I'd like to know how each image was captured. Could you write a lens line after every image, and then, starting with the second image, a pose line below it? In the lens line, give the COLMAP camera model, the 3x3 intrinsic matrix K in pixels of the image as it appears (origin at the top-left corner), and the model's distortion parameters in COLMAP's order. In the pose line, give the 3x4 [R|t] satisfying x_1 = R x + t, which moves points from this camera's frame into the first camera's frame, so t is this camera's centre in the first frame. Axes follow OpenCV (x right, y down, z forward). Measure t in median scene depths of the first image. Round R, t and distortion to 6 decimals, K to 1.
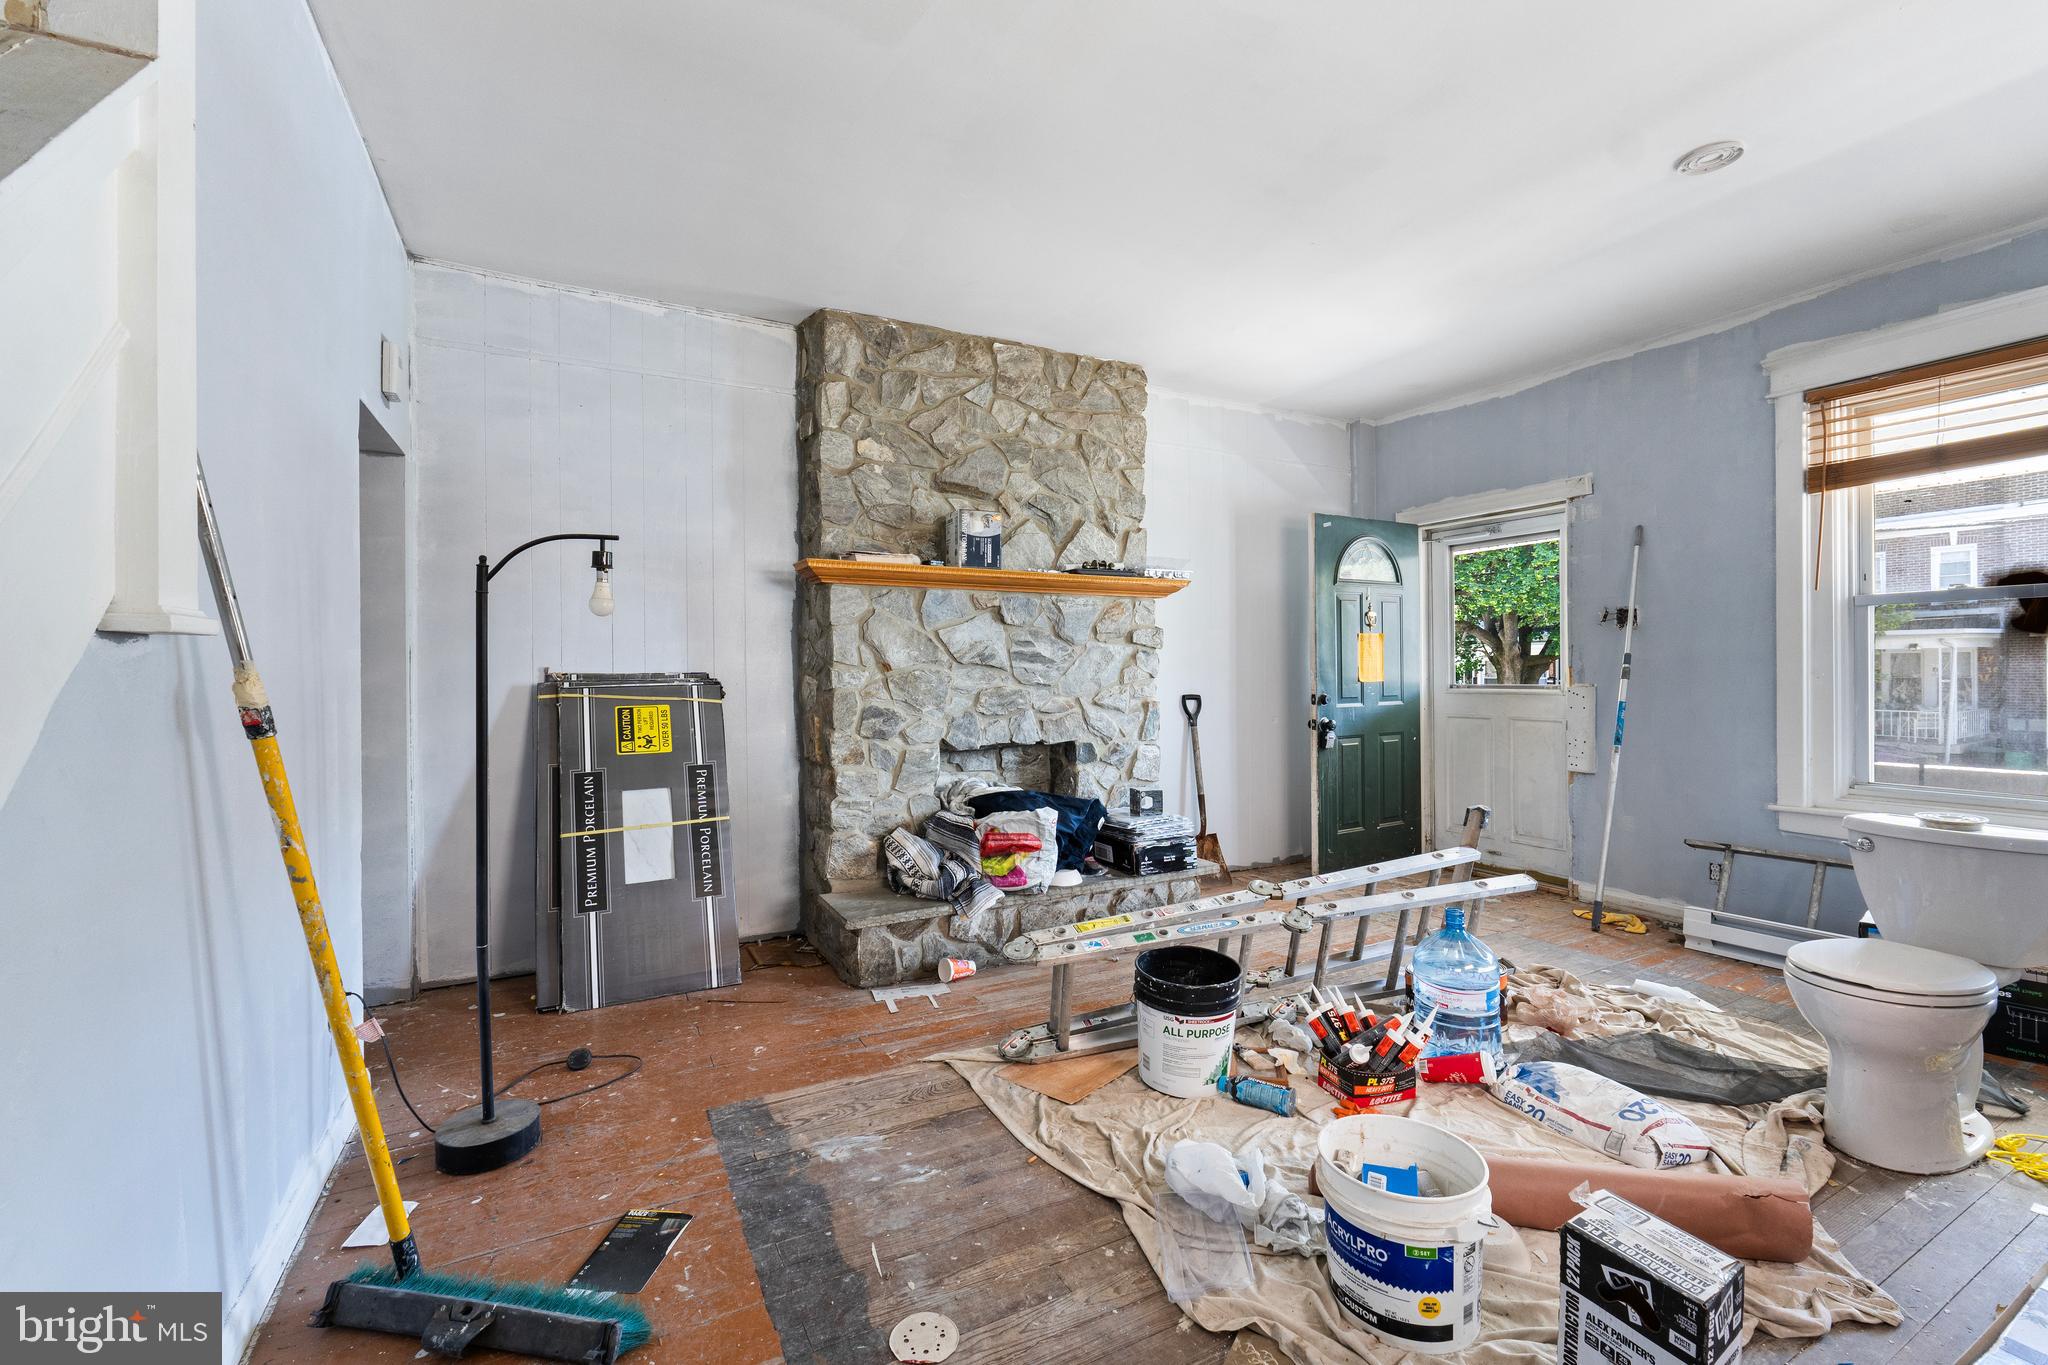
lens RADIAL K [[871.3, 0, 1016.2], [0, 871.3, 679.7], [0, 0, 1]] dist [-0.006075, -0.000543]
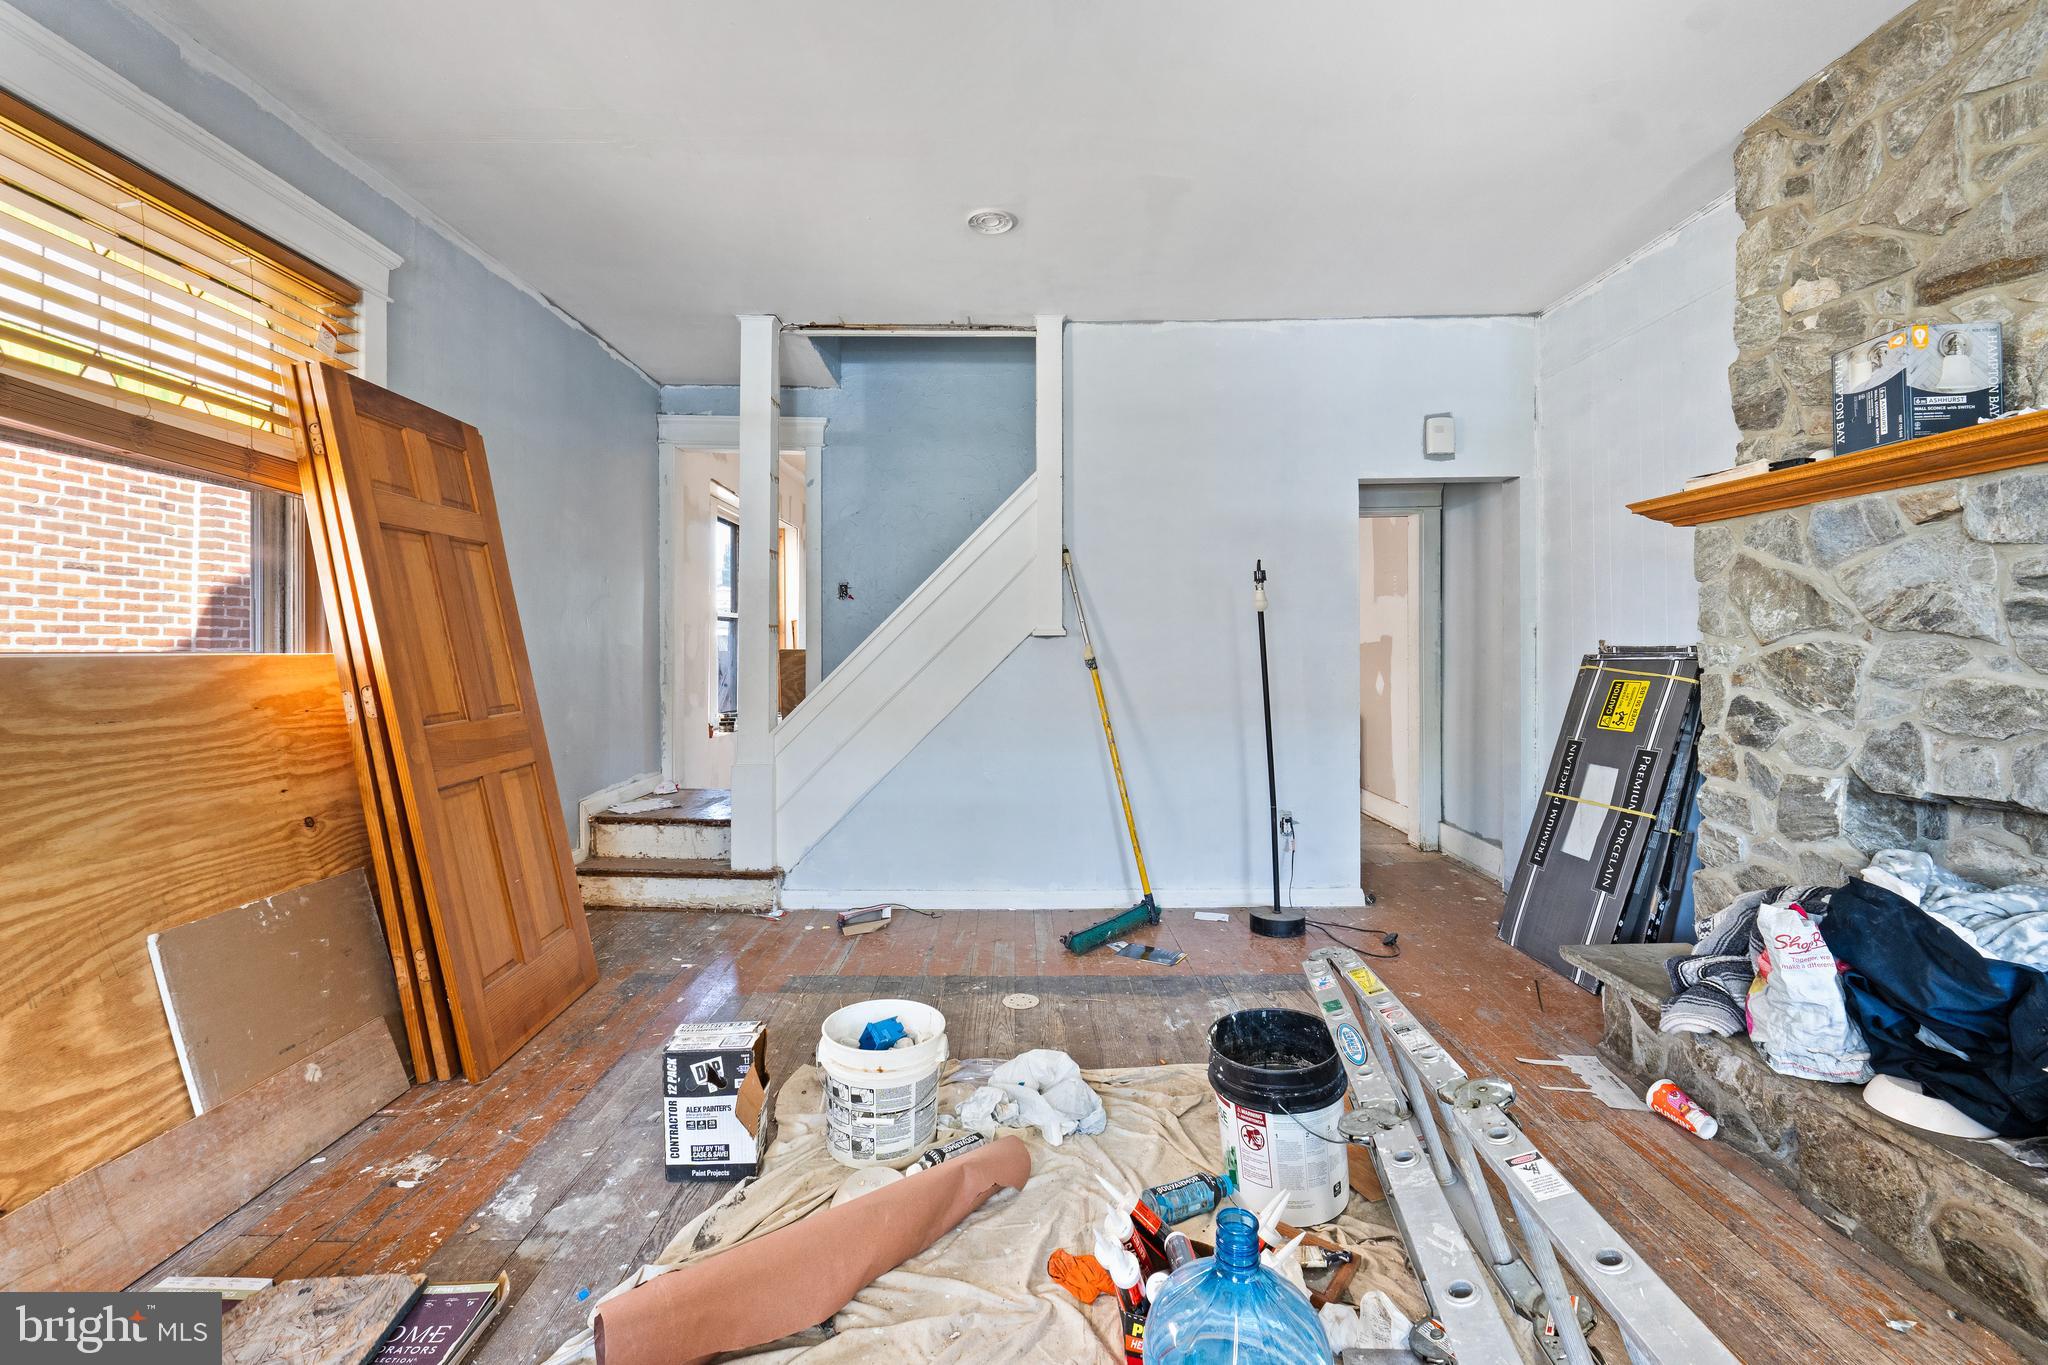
lens RADIAL K [[871.3, 0, 1010.4], [0, 871.3, 639.7], [0, 0, 1]] dist [-0.006075, -0.000543]
pose [[-0.470617, -0.000953, -0.882337, 0.681980], [-0.000873, 0.999999, -0.000615, -0.012465], [0.882337, 0.000480, -0.470617, 0.807239]]
